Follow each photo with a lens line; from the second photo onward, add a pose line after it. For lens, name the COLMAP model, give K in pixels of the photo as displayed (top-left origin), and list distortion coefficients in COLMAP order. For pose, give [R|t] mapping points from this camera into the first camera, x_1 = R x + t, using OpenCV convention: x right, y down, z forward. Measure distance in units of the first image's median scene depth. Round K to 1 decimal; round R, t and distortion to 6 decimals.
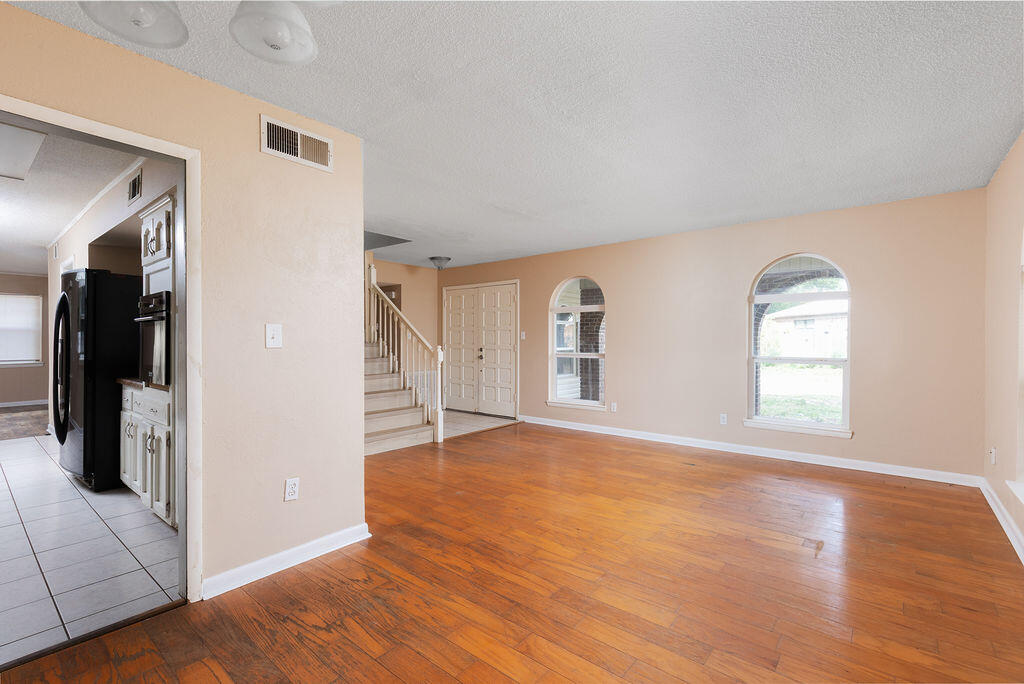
lens RADIAL K [[471.3, 0, 493.1], [0, 471.3, 341.4], [0, 0, 1]] dist [0.001299, 0.000103]
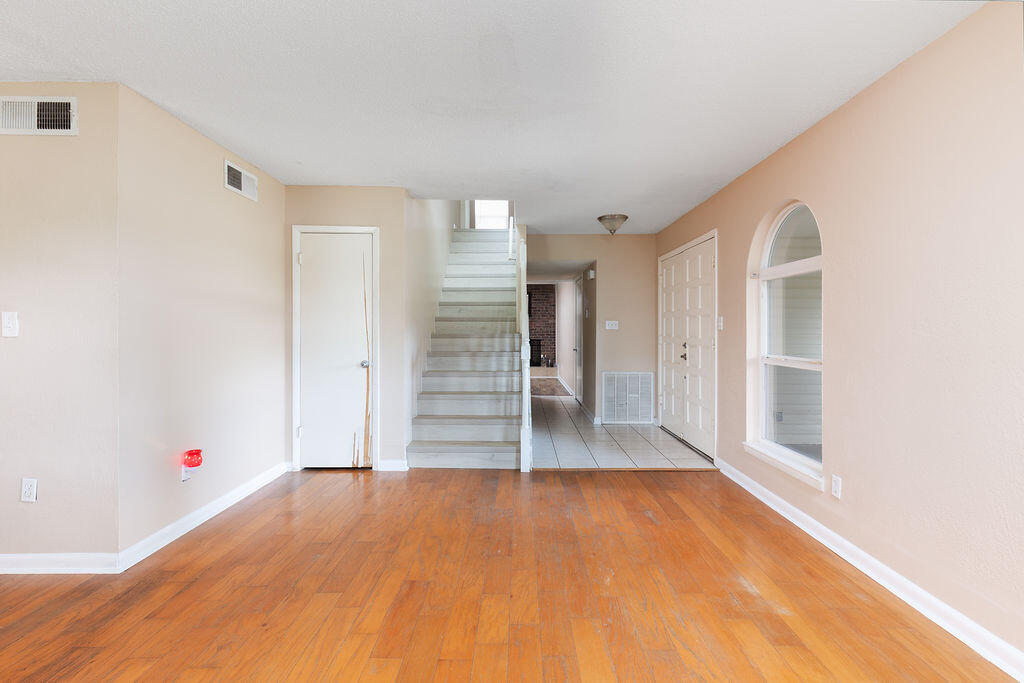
lens RADIAL K [[463.8, 0, 510.0], [0, 463.8, 329.3], [0, 0, 1]] dist [0.008247, -0.000044]
pose [[0.649691, 0.006322, -0.760172, 0.719945], [-0.007581, 0.999970, 0.001837, -0.008729], [0.760160, 0.004570, 0.649720, 0.913327]]
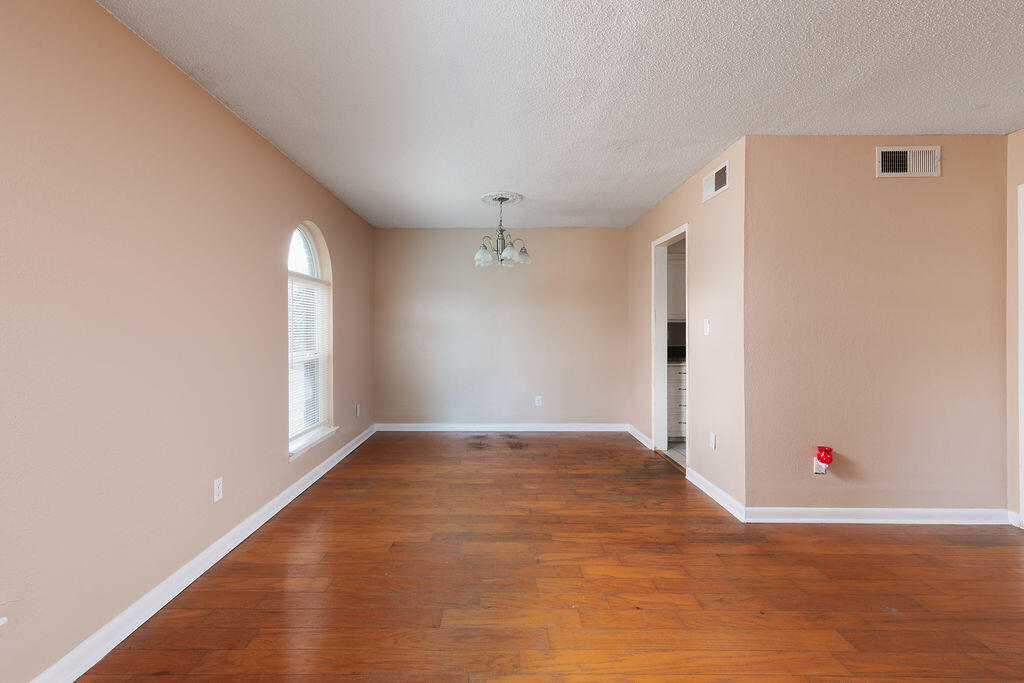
lens RADIAL K [[463.8, 0, 510.0], [0, 463.8, 329.3], [0, 0, 1]] dist [0.008247, -0.000044]
pose [[-0.745918, -0.000210, -0.666038, 0.726704], [-0.000746, 1.000000, 0.000519, -0.003601], [0.666038, 0.000884, -0.745918, 1.308797]]
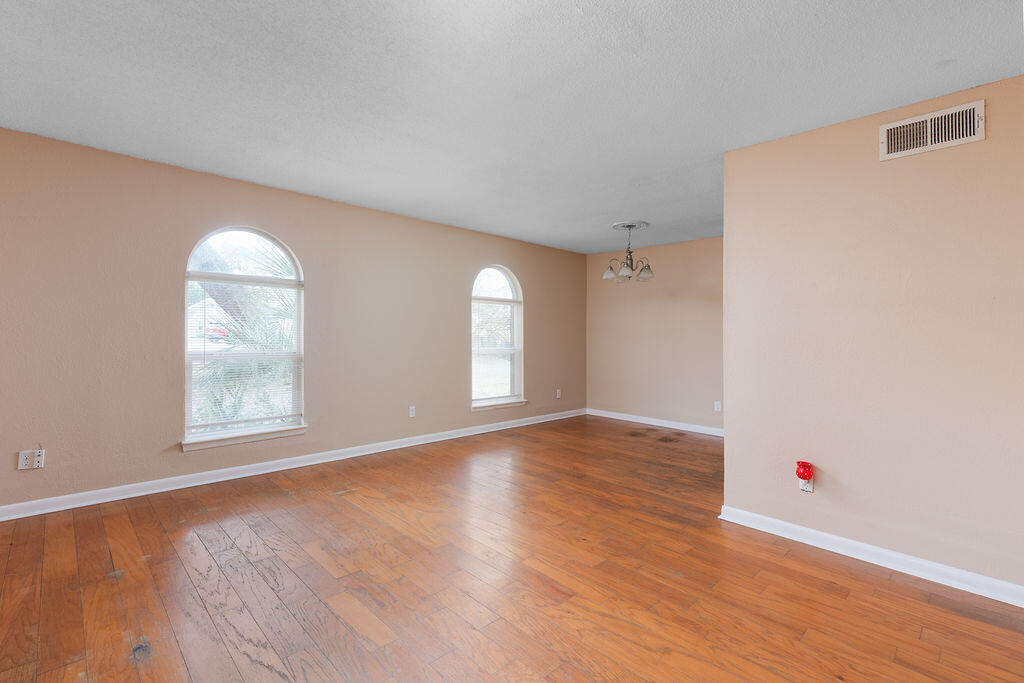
lens RADIAL K [[466.4, 0, 512.0], [0, 466.4, 341.5], [0, 0, 1]] dist [-0.011329, -0.000035]
pose [[-0.997256, -0.014885, 0.072517, 0.131505], [-0.013498, 0.999717, 0.019583, -0.005979], [-0.072788, 0.018550, -0.997175, 1.935075]]
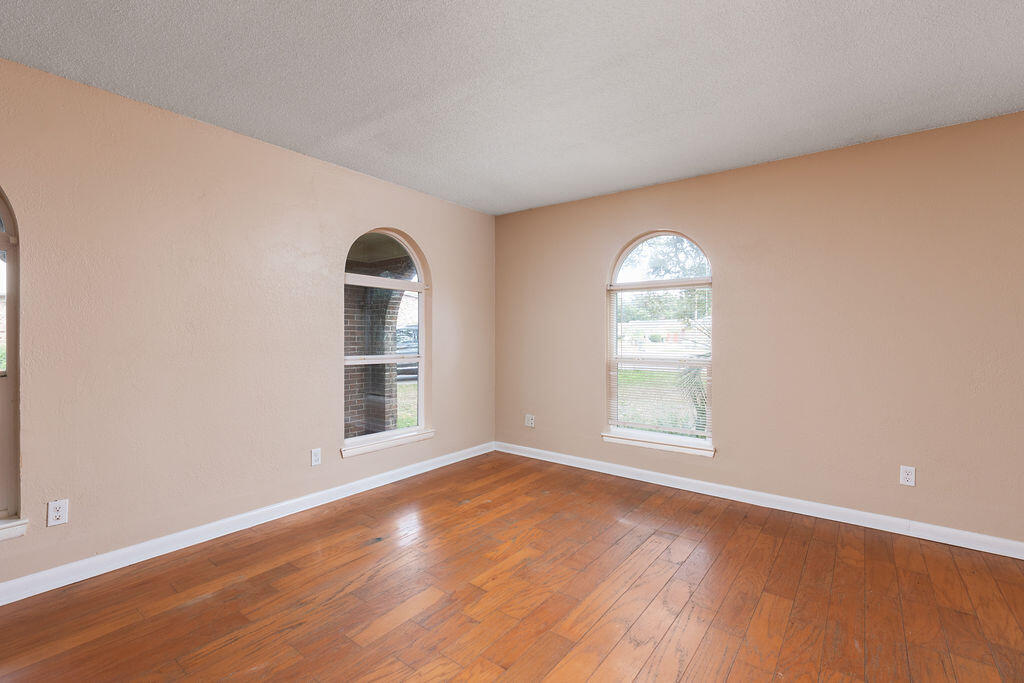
lens RADIAL K [[458.9, 0, 512.0], [0, 458.9, 341.5], [0, 0, 1]] dist [0.000933, -0.000197]
pose [[-0.061452, -0.019398, 0.997922, -0.264118], [0.000029, 0.999811, 0.019437, -0.013513], [-0.998110, 0.001224, -0.061440, 1.227888]]
